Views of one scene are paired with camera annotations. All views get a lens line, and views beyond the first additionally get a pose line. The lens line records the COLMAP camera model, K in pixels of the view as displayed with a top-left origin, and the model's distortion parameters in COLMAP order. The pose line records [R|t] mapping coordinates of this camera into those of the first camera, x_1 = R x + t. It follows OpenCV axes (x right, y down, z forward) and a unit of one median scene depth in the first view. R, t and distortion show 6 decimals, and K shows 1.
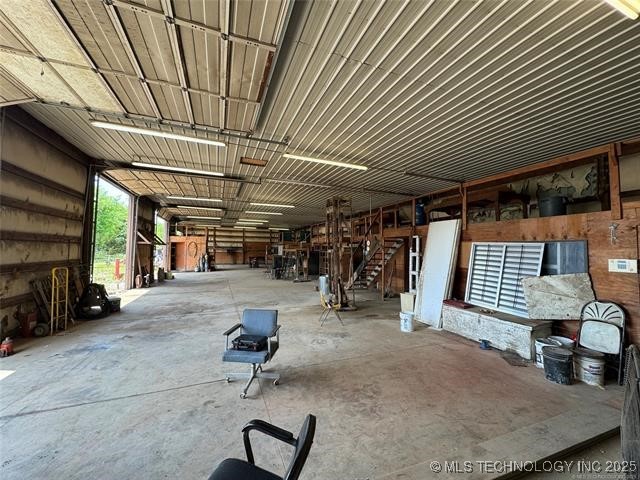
lens RADIAL K [[254.6, 0, 320.0], [0, 254.6, 240.0], [0, 0, 1]] dist [-0.002116, 0.000017]
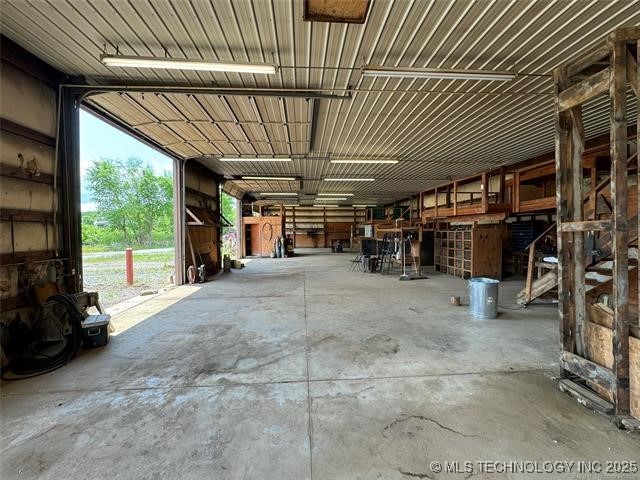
lens RADIAL K [[254.6, 0, 320.0], [0, 254.6, 240.0], [0, 0, 1]] dist [-0.002116, 0.000017]
pose [[0.951010, -0.006452, -0.309092, -0.114136], [0.028886, 0.997263, 0.068059, 0.019724], [0.307807, -0.073653, 0.948594, 0.403513]]
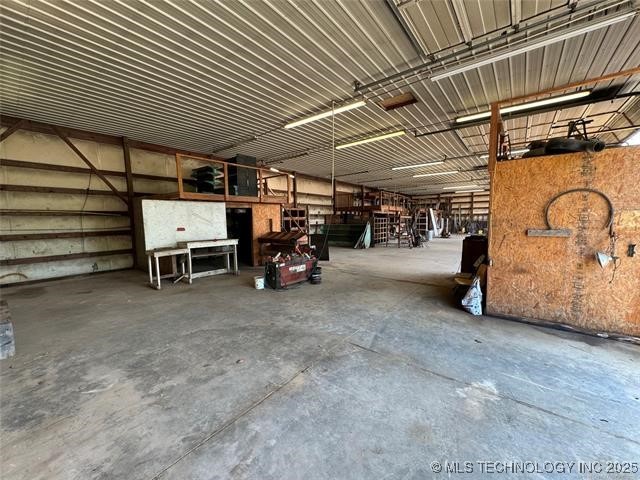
lens RADIAL K [[254.6, 0, 320.0], [0, 254.6, 240.0], [0, 0, 1]] dist [-0.002116, 0.000017]
pose [[-0.508072, -0.077794, 0.857794, -0.999502], [-0.028577, 0.996887, 0.073482, 0.082198], [-0.860840, 0.012821, -0.508713, 2.228433]]
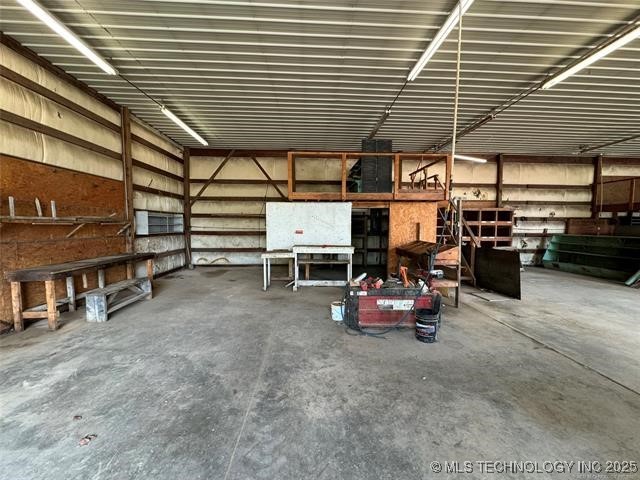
lens RADIAL K [[254.6, 0, 320.0], [0, 254.6, 240.0], [0, 0, 1]] dist [-0.002116, 0.000017]
pose [[0.319313, -0.069340, 0.945109, -0.851943], [-0.039451, 0.995482, 0.086365, 0.077379], [-0.946828, -0.064863, 0.315135, 1.992824]]
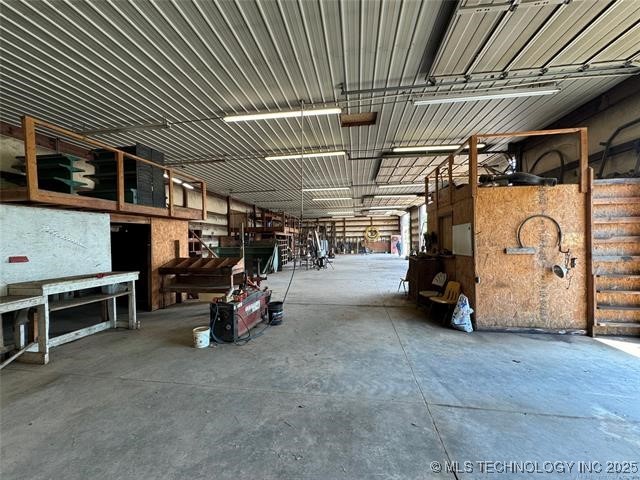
lens RADIAL K [[254.6, 0, 320.0], [0, 254.6, 240.0], [0, 0, 1]] dist [-0.002116, 0.000017]
pose [[-0.868876, -0.002634, 0.495022, -0.805797], [-0.018079, 0.999488, -0.026415, 0.087712], [-0.494699, -0.031901, -0.868479, 2.289961]]
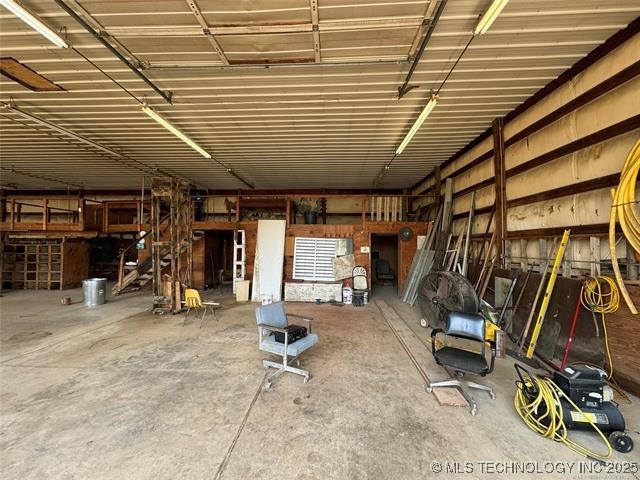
lens RADIAL K [[254.6, 0, 320.0], [0, 254.6, 240.0], [0, 0, 1]] dist [-0.002116, 0.000017]
pose [[0.410654, 0.011358, 0.911720, -0.328385], [-0.036717, 0.999317, 0.004089, 0.006903], [-0.911051, -0.035155, 0.410791, 0.140770]]
